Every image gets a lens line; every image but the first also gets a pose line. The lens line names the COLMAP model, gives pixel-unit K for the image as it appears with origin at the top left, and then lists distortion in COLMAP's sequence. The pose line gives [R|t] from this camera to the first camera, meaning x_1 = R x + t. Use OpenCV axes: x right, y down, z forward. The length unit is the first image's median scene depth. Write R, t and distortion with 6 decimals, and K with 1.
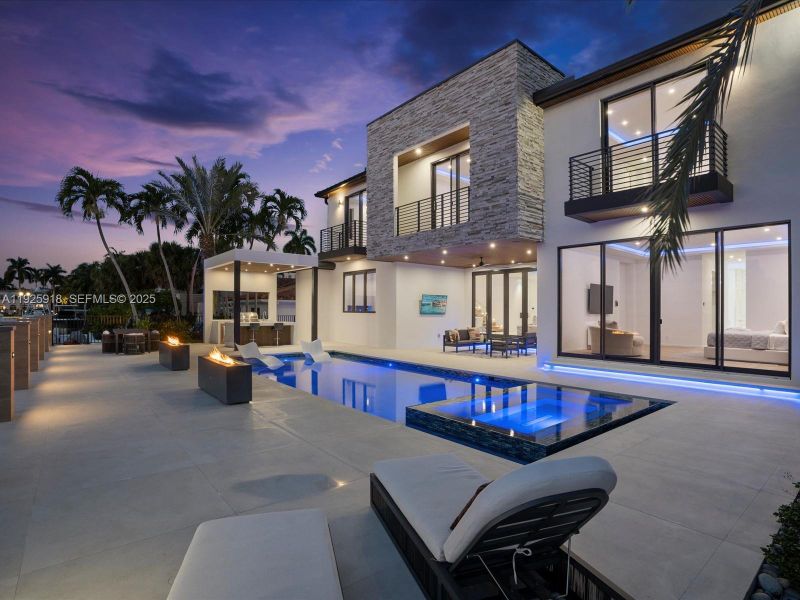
lens RADIAL K [[420.1, 0, 391.3], [0, 420.1, 305.5], [0, 0, 1]] dist [-0.009182, 0.001019]
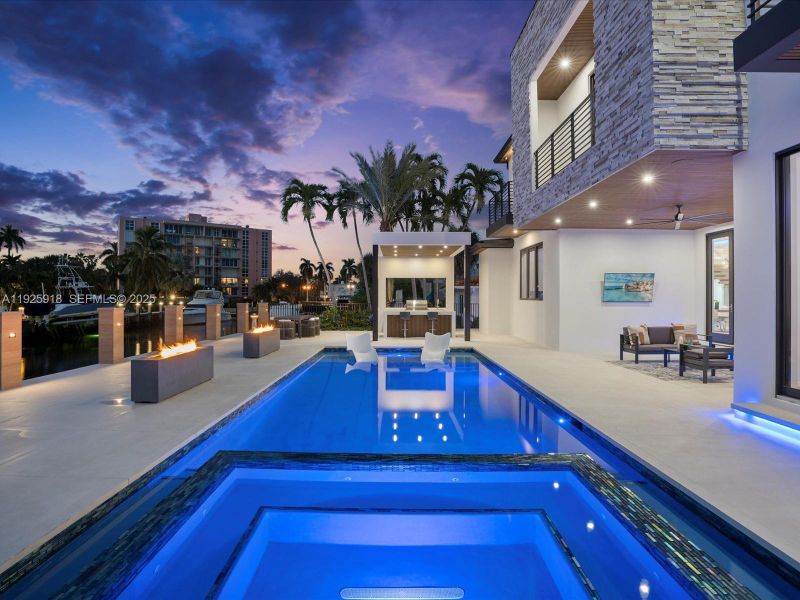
lens RADIAL K [[420.1, 0, 398.7], [0, 420.1, 298.1], [0, 0, 1]] dist [-0.009182, 0.001019]
pose [[0.782673, -0.004630, -0.622416, 0.234128], [0.012242, 0.999893, 0.007957, 0.004783], [0.622313, -0.013847, 0.782646, 0.256284]]
